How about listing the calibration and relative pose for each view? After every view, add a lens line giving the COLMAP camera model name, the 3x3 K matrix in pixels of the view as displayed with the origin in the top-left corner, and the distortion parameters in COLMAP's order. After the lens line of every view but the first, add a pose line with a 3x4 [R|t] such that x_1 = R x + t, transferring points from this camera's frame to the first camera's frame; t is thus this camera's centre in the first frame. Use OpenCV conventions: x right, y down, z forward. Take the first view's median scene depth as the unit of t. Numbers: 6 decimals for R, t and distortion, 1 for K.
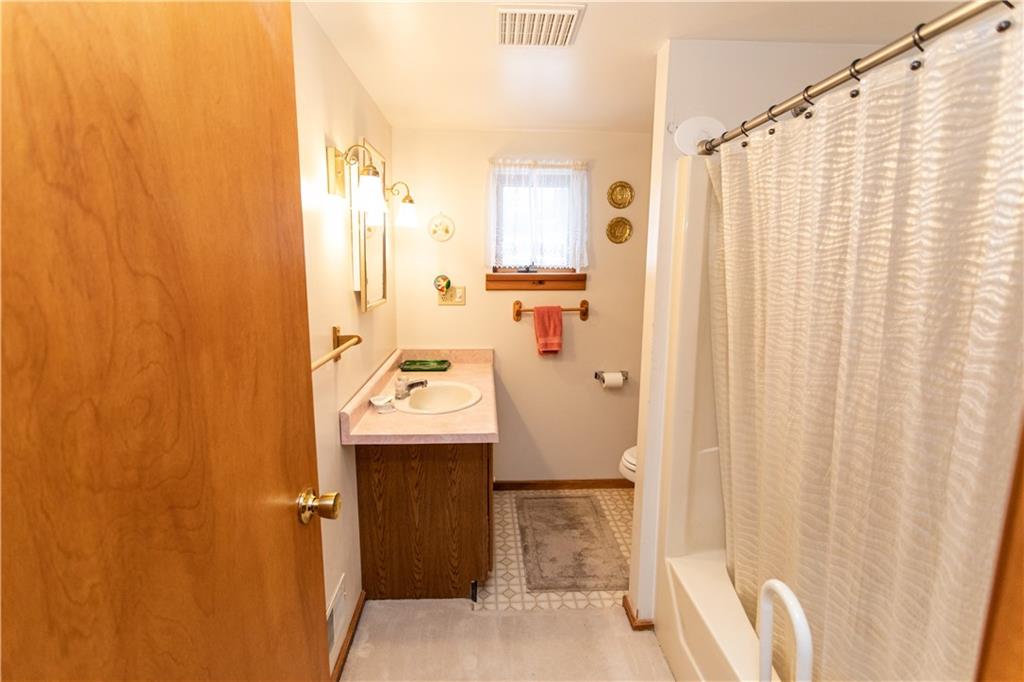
lens RADIAL K [[502.5, 0, 512.0], [0, 502.5, 341.0], [0, 0, 1]] dist [-0.002180, -0.000595]
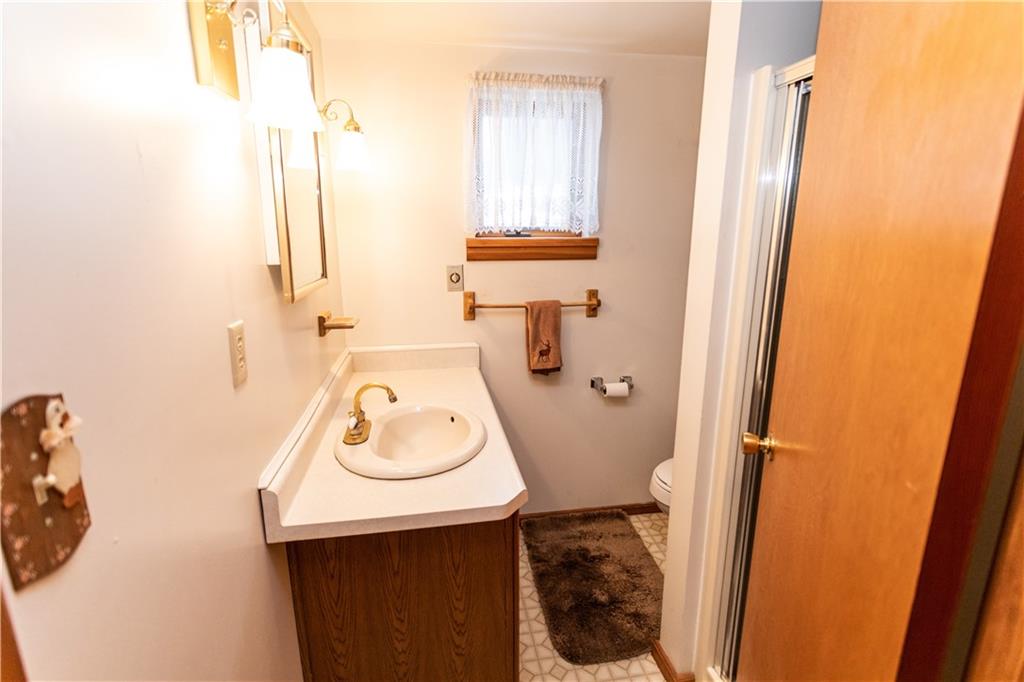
lens RADIAL K [[474.1, 0, 516.5], [0, 474.1, 346.1], [0, 0, 1]] dist [-0.001489, -0.000230]
pose [[0.986219, -0.047480, 0.158489, -0.096010], [0.036179, 0.996643, 0.073445, -0.029338], [-0.161444, -0.066699, 0.984625, 0.315063]]
